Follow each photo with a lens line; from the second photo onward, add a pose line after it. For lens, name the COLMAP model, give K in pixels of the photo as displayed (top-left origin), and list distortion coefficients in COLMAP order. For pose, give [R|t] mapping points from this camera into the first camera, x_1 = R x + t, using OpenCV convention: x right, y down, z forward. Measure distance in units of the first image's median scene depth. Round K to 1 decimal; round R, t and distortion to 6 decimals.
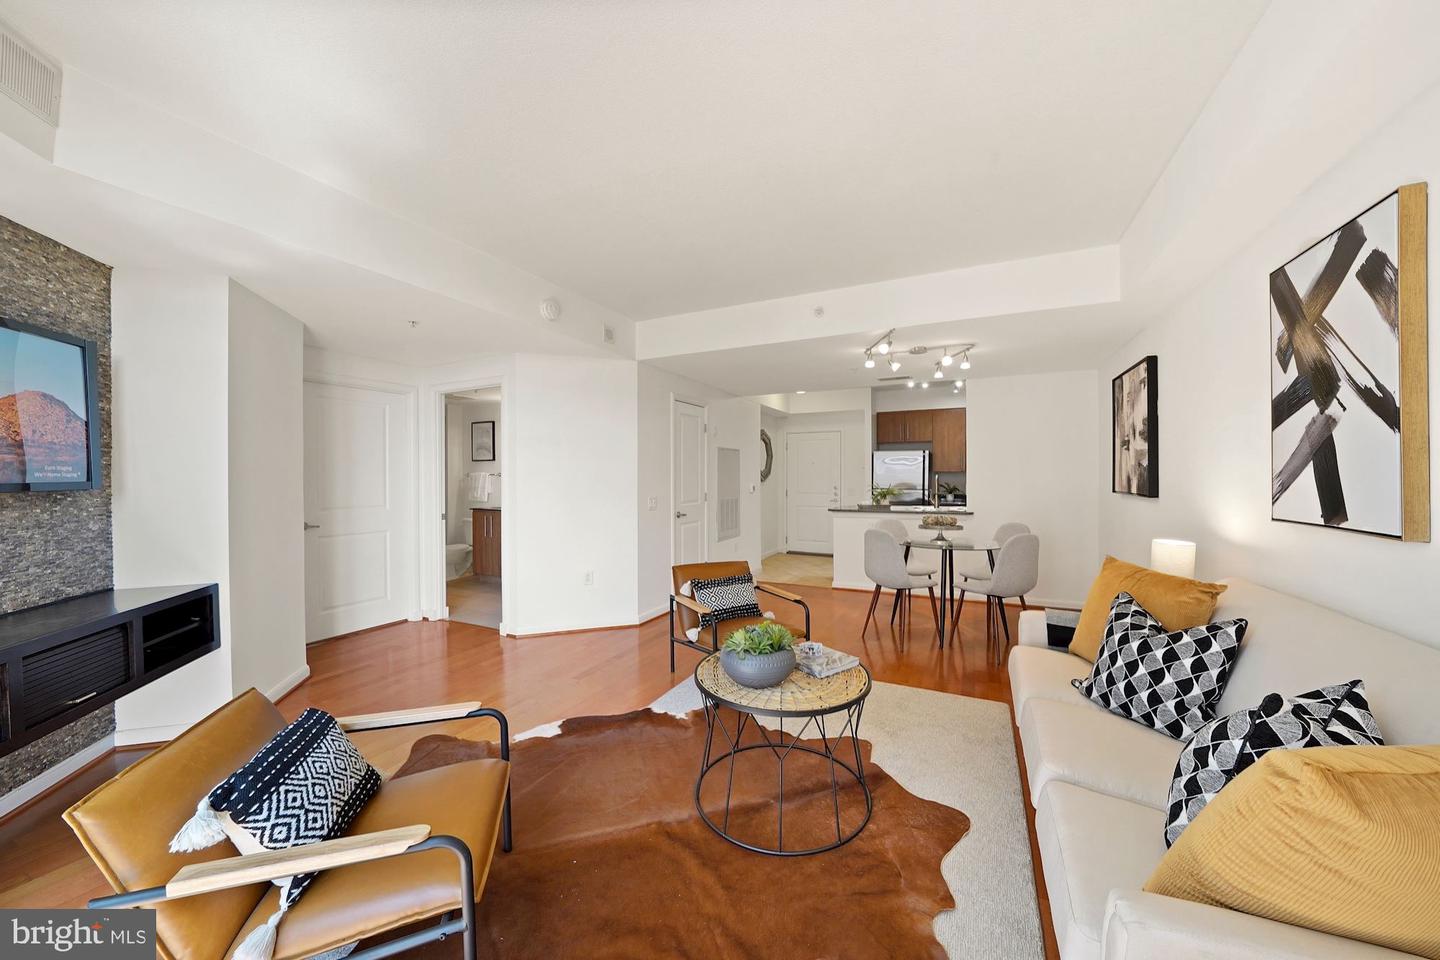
lens RADIAL K [[504.8, 0, 725.5], [0, 504.8, 479.9], [0, 0, 1]] dist [-0.016803, 0.000409]
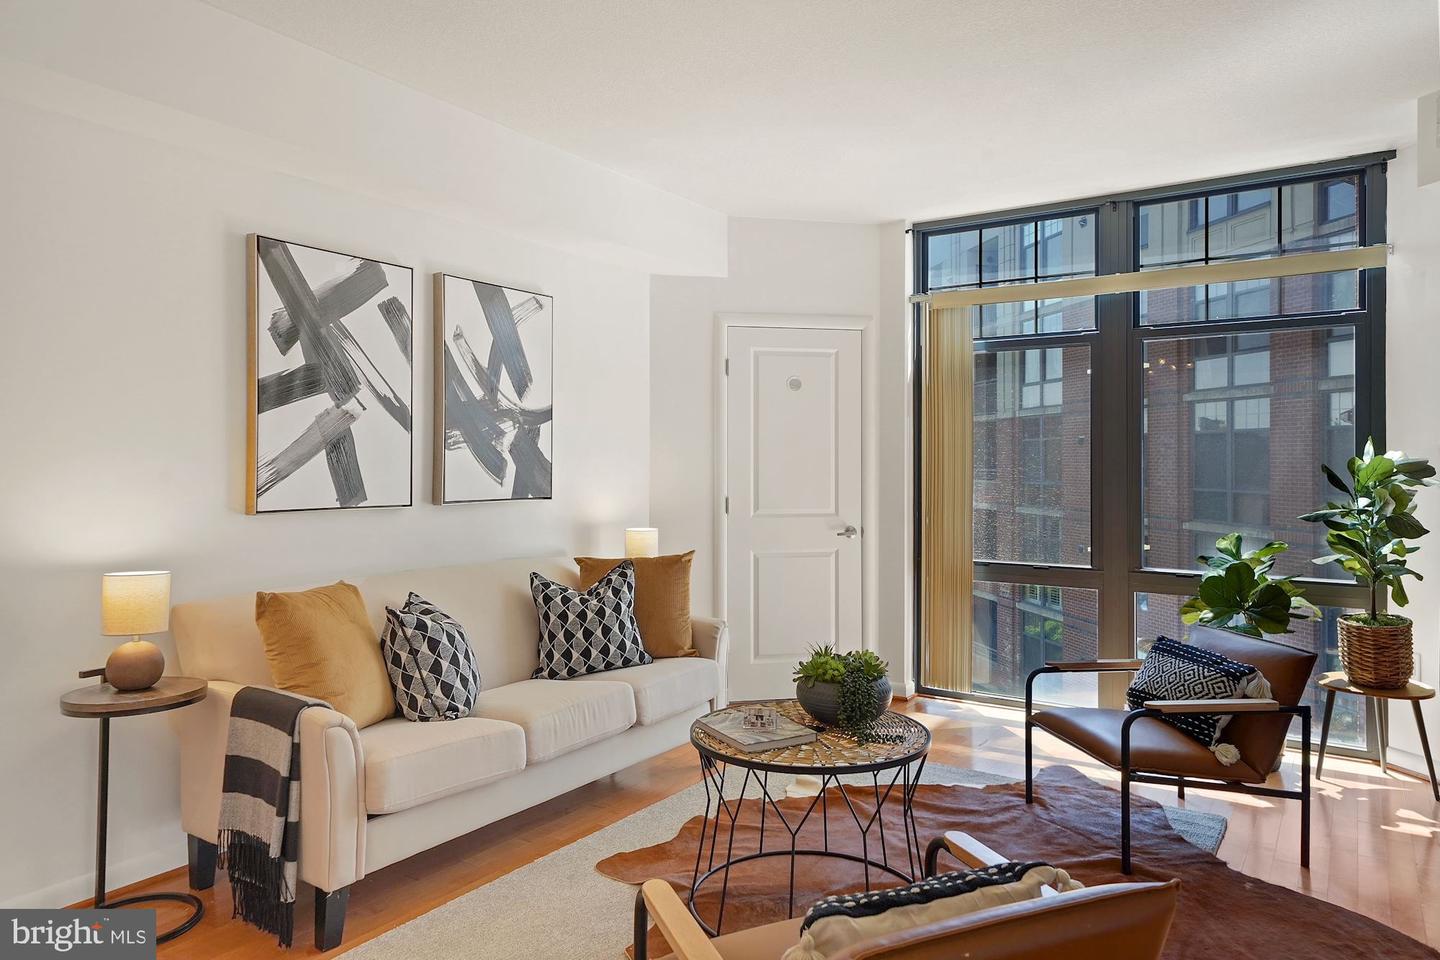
lens RADIAL K [[955.0, 0, 724.1], [0, 955.0, 457.6], [0, 0, 1]] dist [0.025952, 0.002193]
pose [[-0.992069, 0.003791, 0.125634, 0.049241], [0.003938, 0.999992, 0.000928, -0.013382], [-0.125629, 0.001415, -0.992076, 2.048117]]
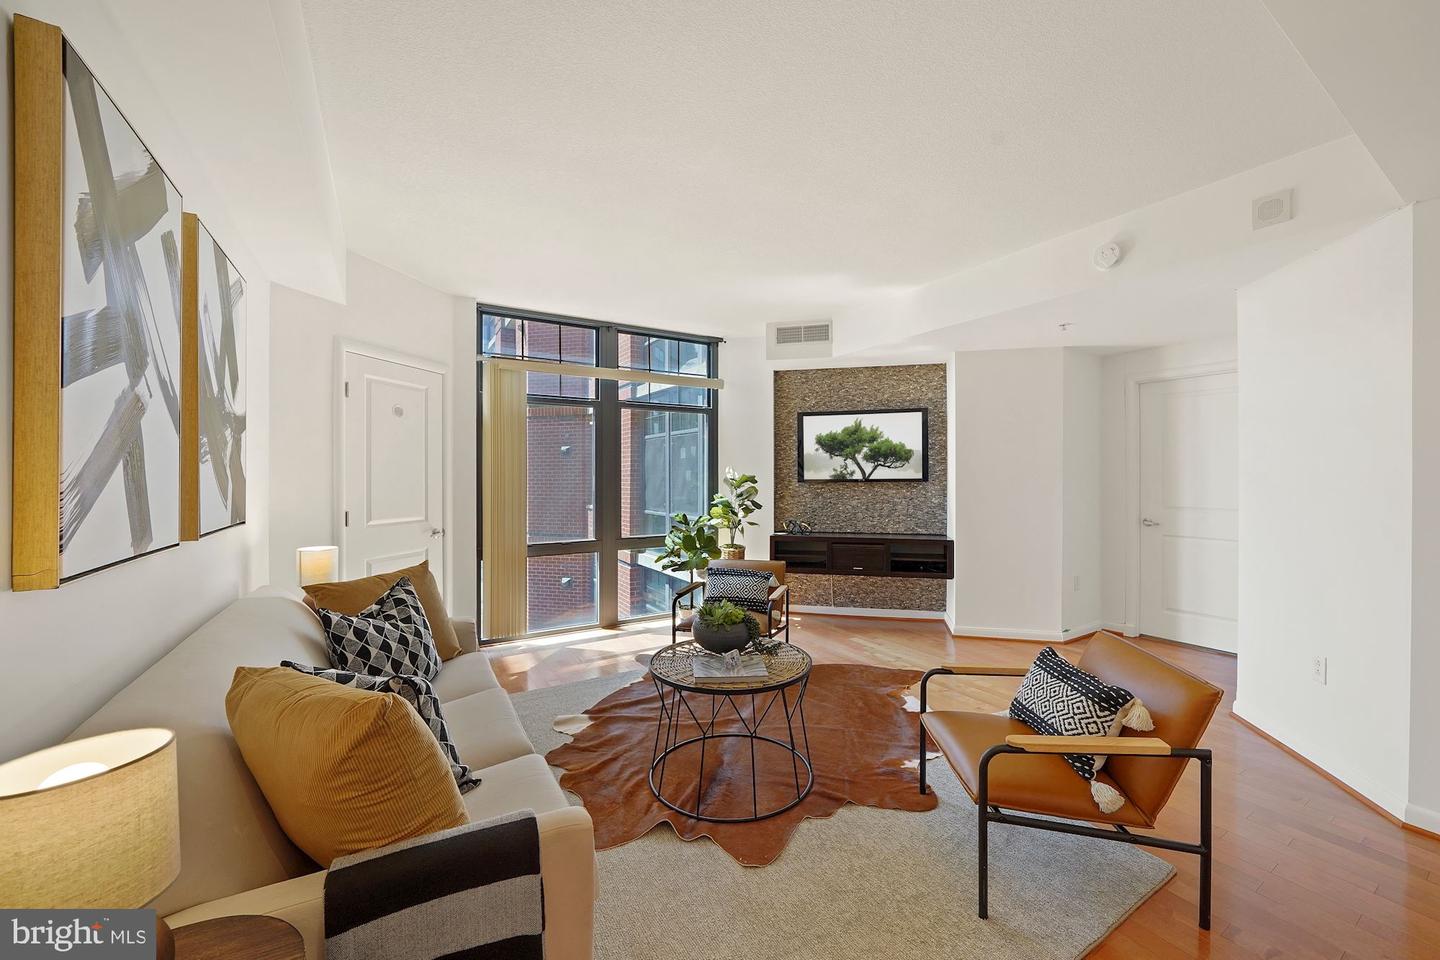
lens RADIAL K [[552.3, 0, 730.0], [0, 552.3, 475.6], [0, 0, 1]] dist [-0.008397, 0.000212]
pose [[-0.534396, 0.004452, -0.845222, 0.945199], [-0.000682, 0.999984, 0.005698, -0.015352], [0.845234, 0.003621, -0.534385, 1.396455]]
